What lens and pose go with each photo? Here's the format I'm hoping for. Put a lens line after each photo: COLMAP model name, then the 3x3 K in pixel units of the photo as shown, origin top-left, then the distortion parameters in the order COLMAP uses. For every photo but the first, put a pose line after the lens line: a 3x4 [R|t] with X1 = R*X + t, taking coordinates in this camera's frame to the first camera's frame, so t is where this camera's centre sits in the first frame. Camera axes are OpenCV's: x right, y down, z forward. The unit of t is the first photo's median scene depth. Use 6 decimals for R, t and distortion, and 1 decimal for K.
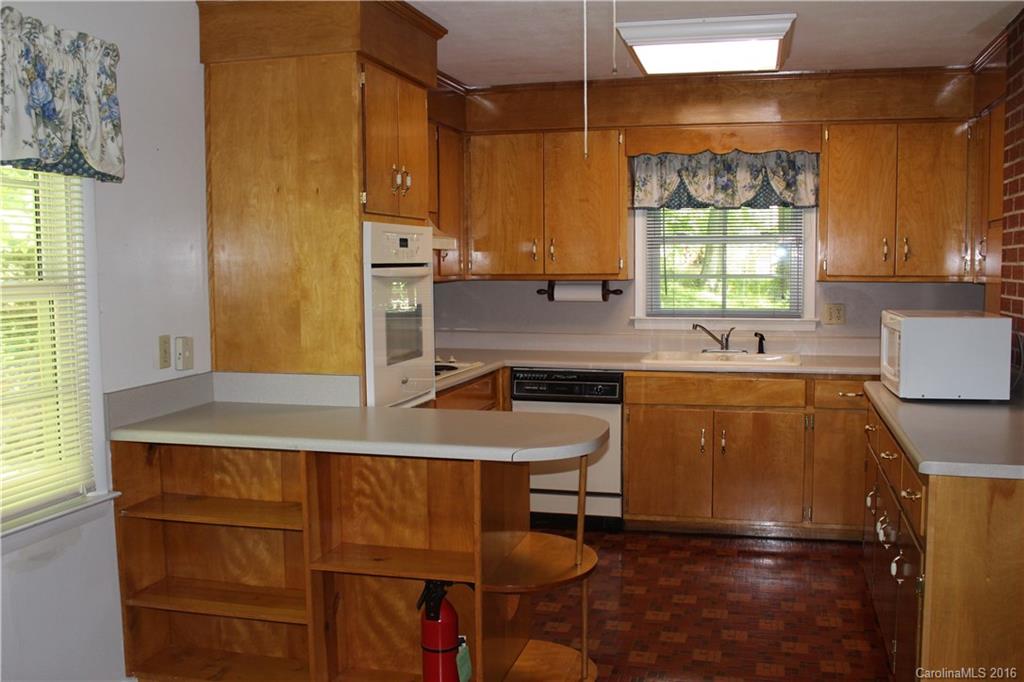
lens RADIAL K [[1002.5, 0, 512.0], [0, 1002.5, 341.0], [0, 0, 1]] dist [-0.097693, -0.001577]
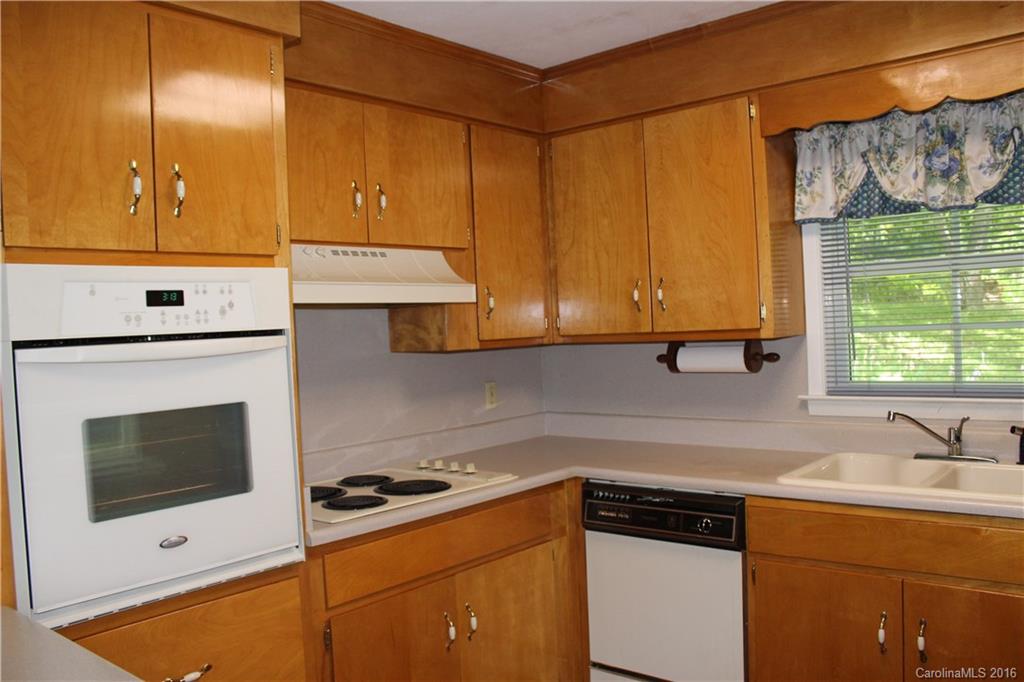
lens RADIAL K [[876.7, 0, 512.0], [0, 876.7, 341.0], [0, 0, 1]] dist [-0.145913, 0.144078]
pose [[0.906816, -0.026468, -0.420694, 0.189900], [0.006300, 0.998766, -0.049257, -0.034060], [0.421479, 0.042016, 0.905864, 0.450147]]
